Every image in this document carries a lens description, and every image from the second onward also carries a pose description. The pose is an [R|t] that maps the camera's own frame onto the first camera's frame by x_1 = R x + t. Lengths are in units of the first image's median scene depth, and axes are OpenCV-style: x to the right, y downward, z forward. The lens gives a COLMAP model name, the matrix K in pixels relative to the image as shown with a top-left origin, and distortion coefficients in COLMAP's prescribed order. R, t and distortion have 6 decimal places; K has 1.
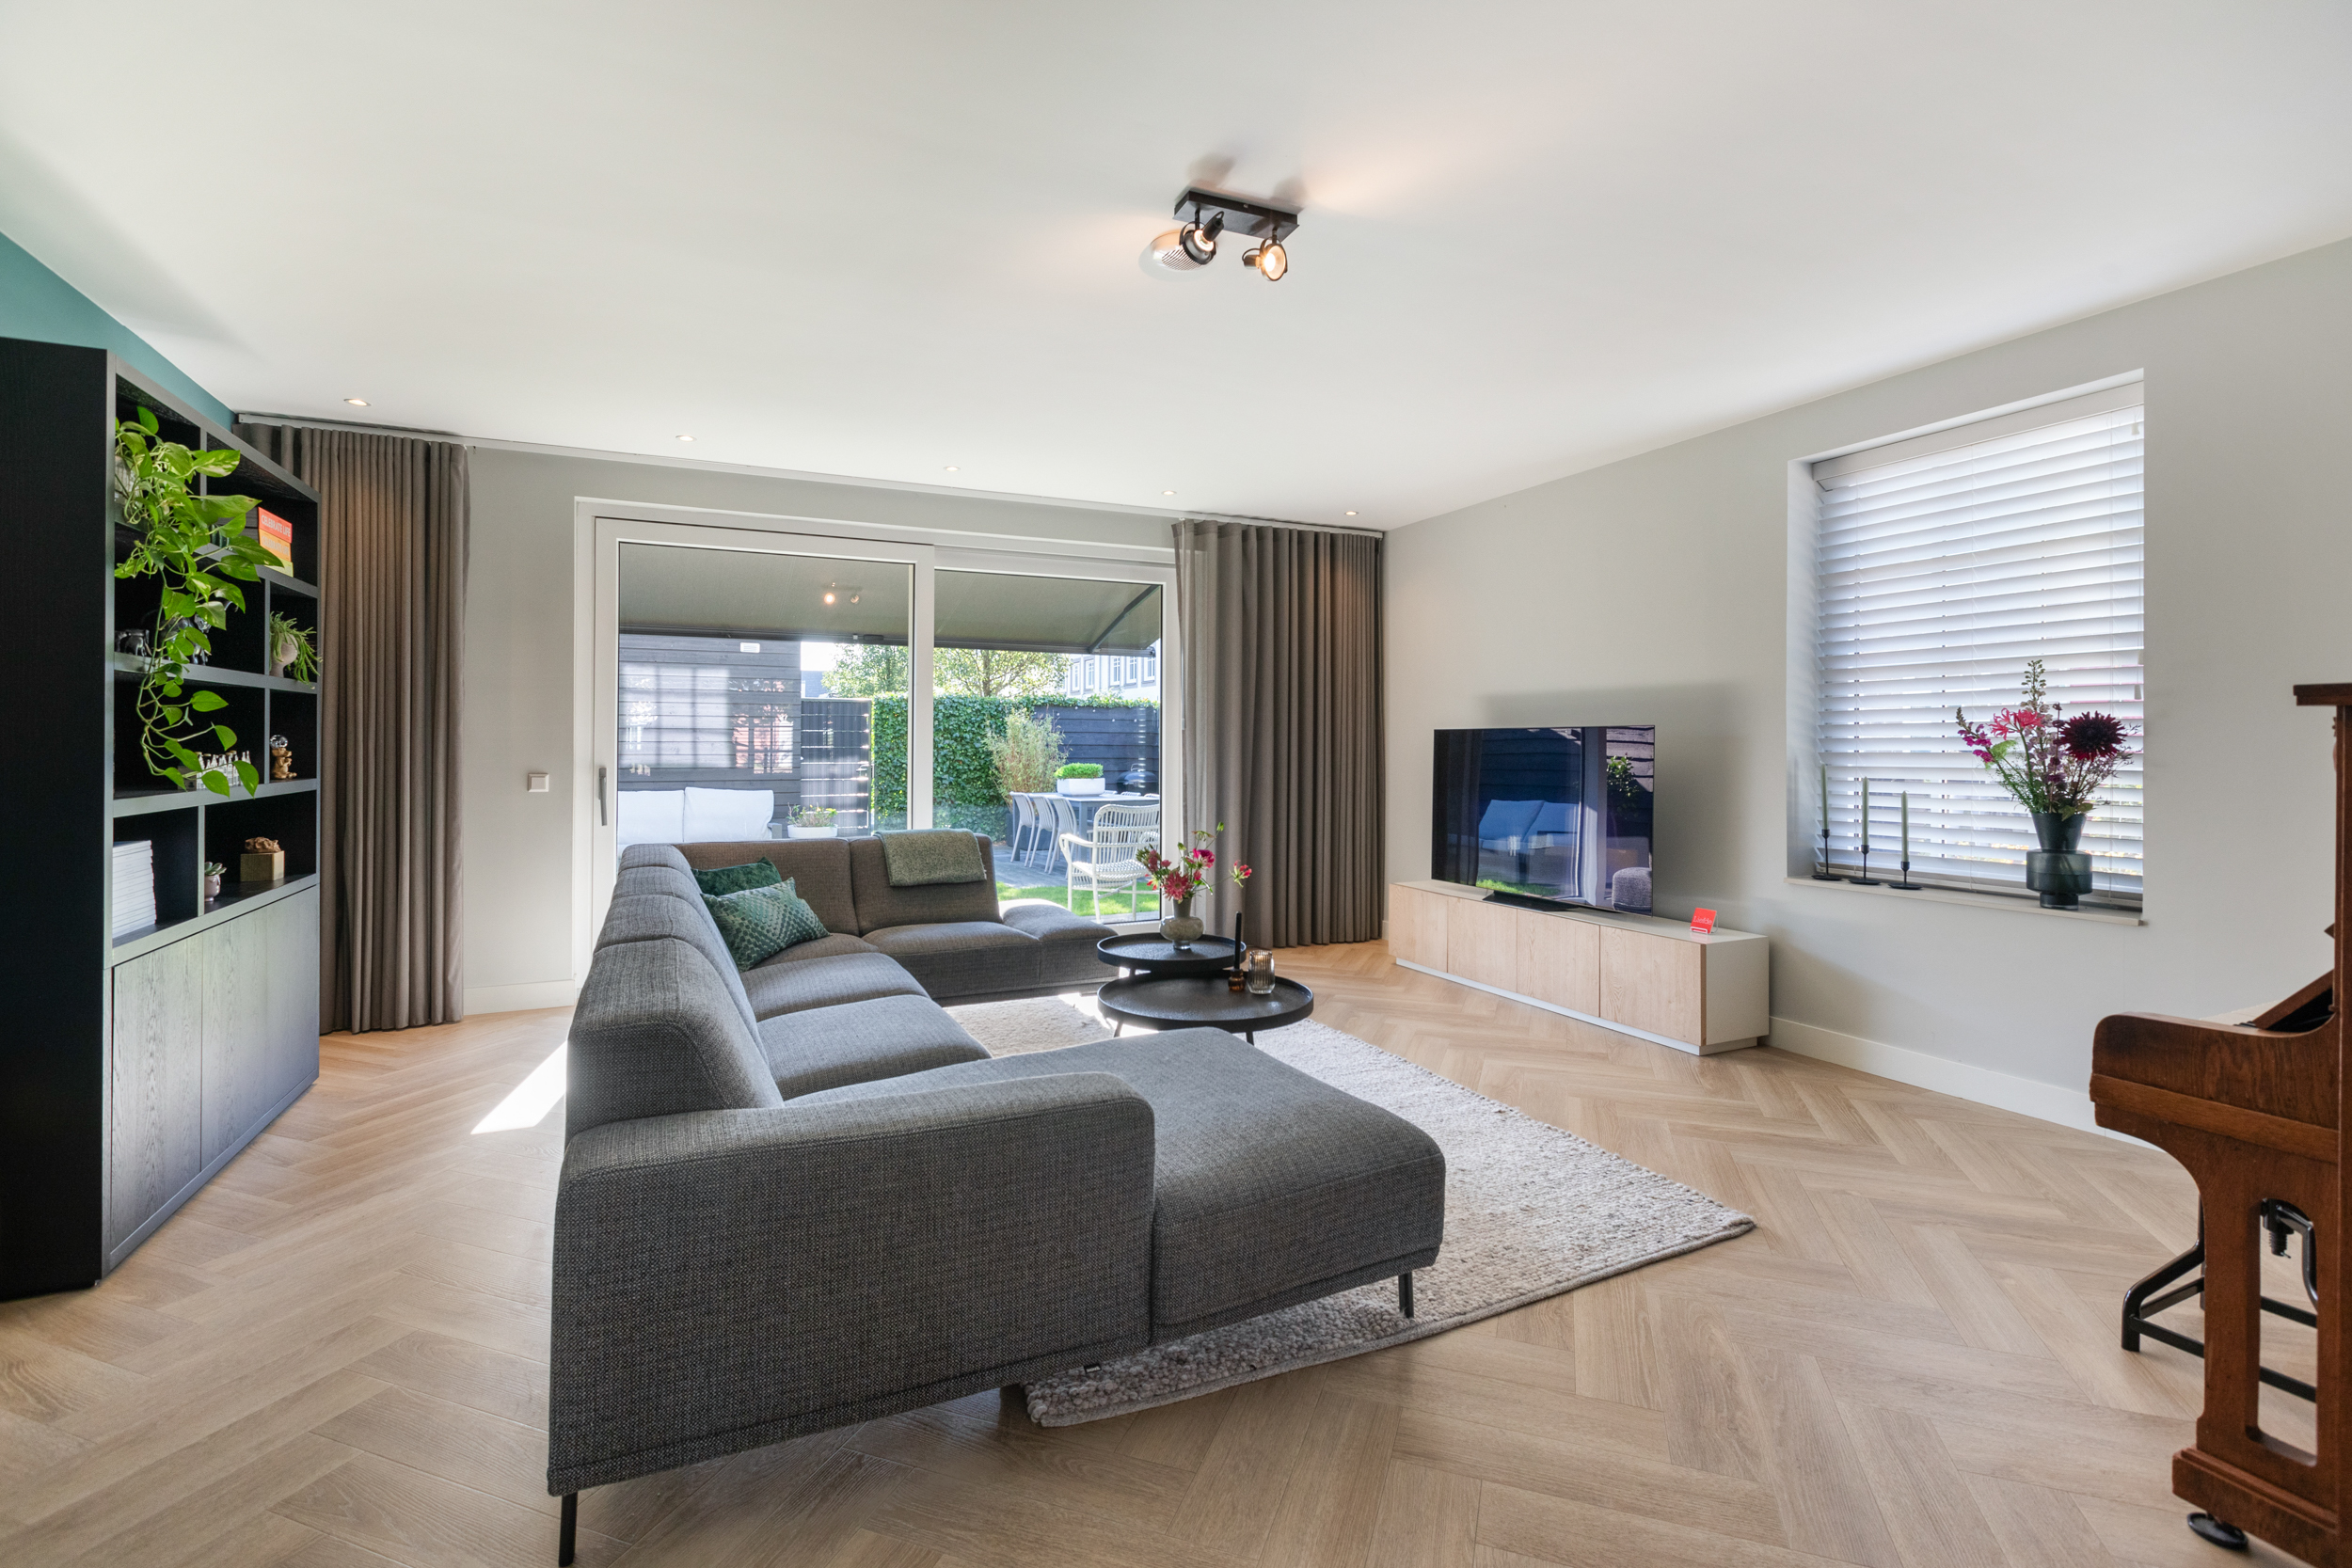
lens RADIAL K [[1074.8, 0, 1171.5], [0, 1074.8, 736.2], [0, 0, 1]] dist [0.002985, 0.000040]
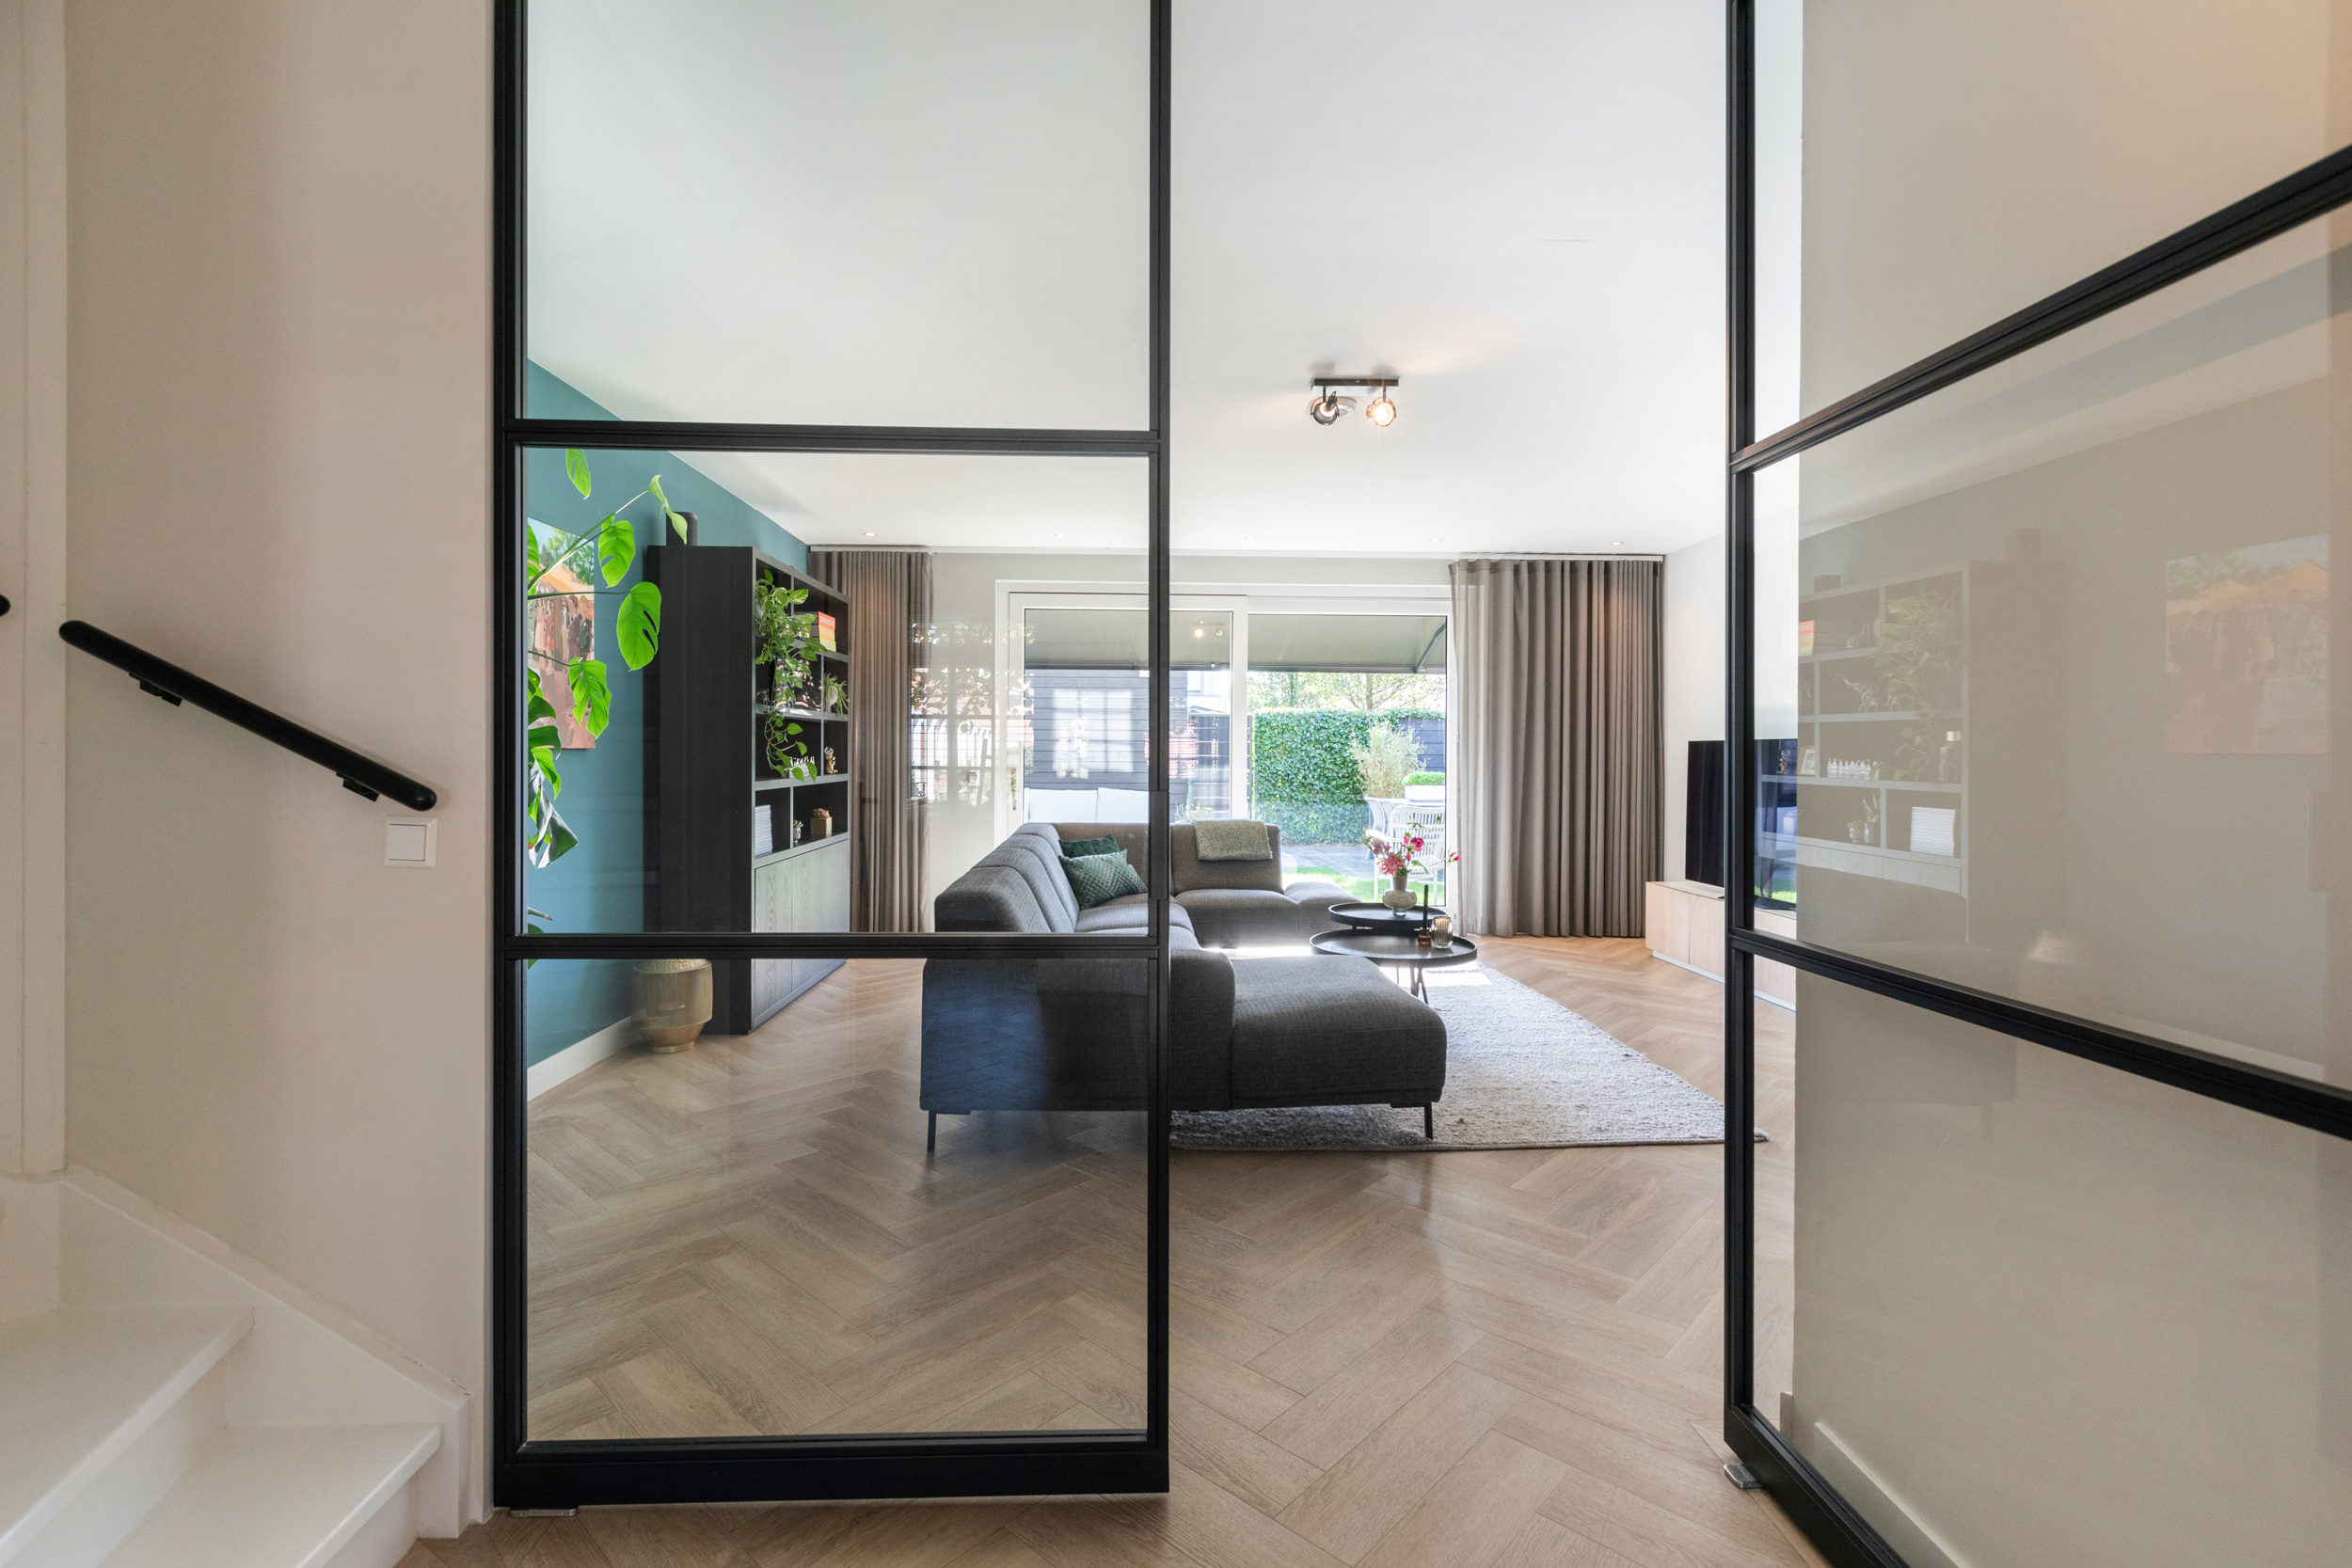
lens RADIAL K [[1068.2, 0, 1164.7], [0, 1068.2, 750.7], [0, 0, 1]] dist [0.000415, 0.000622]
pose [[0.921401, 0.001169, -0.388612, 0.275635], [0.000556, 0.999990, 0.004327, -0.001979], [0.388613, -0.004203, 0.921391, -0.301997]]
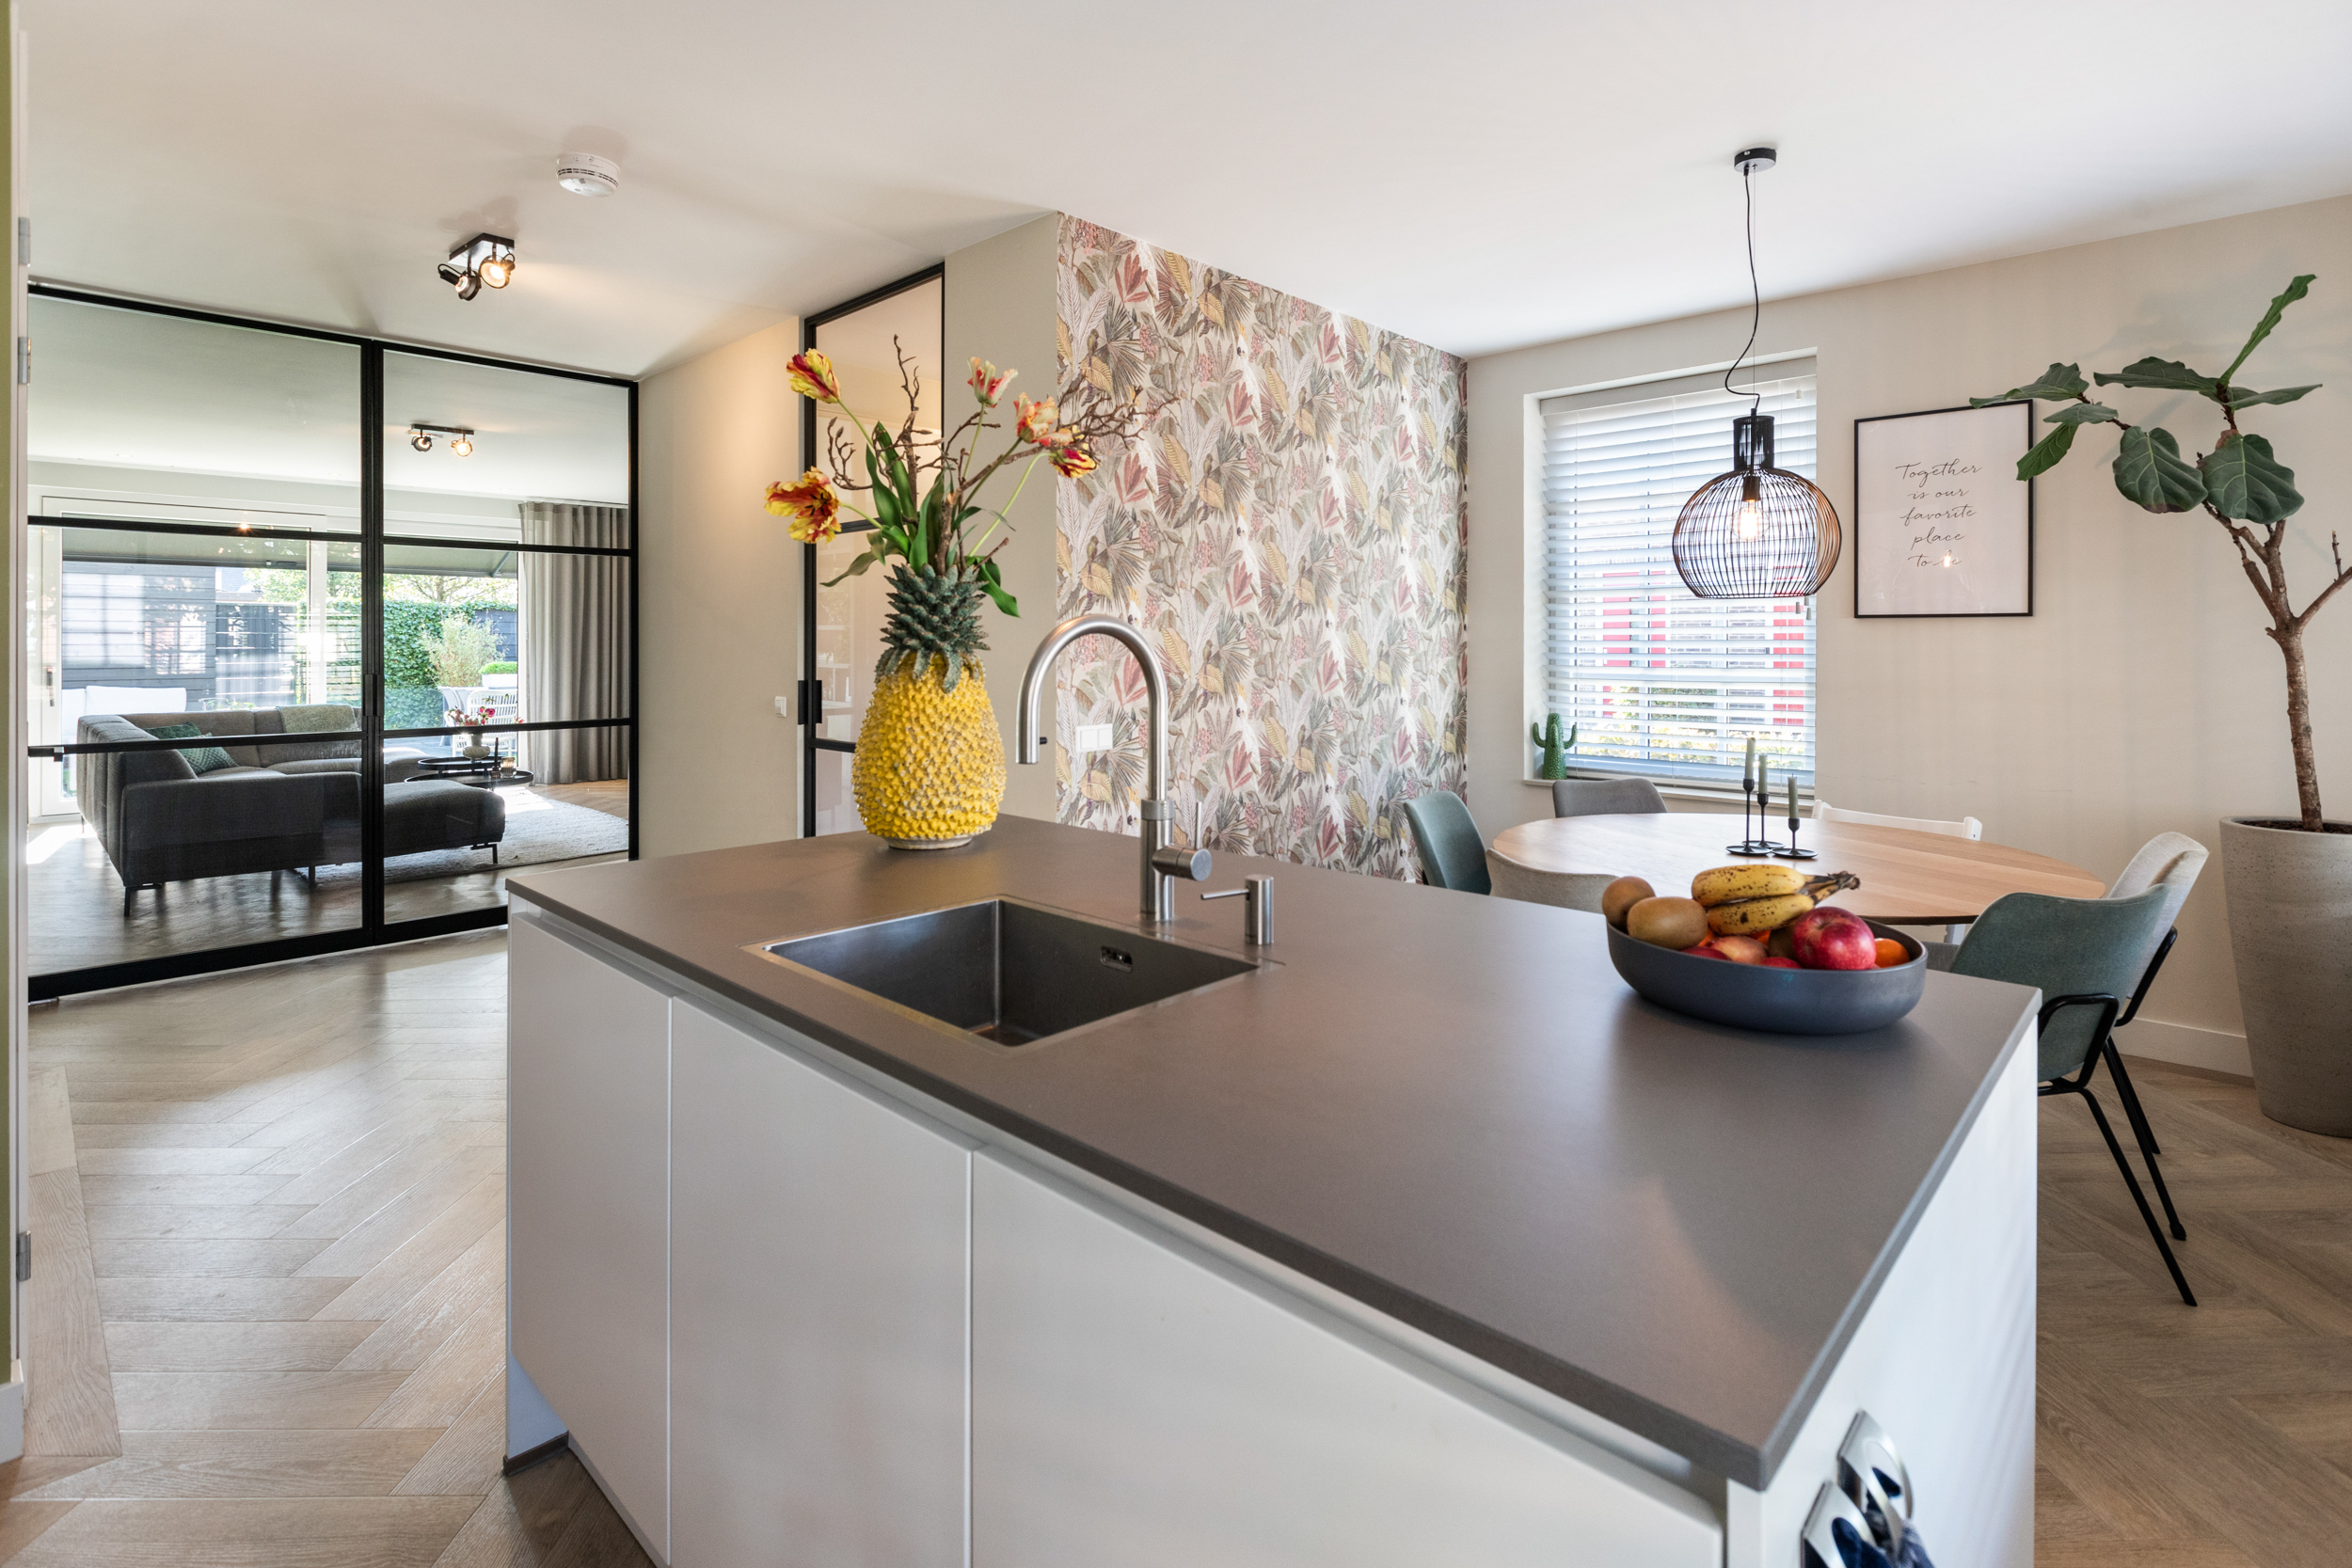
lens RADIAL K [[1135.1, 0, 1188.0], [0, 1135.1, 640.5], [0, 0, 1]] dist [-0.001197, -0.000633]
pose [[0.929672, -0.002825, 0.368379, 0.477563], [-0.000780, 0.999953, 0.009637, -0.032867], [-0.368389, -0.009247, 0.929626, -1.386520]]
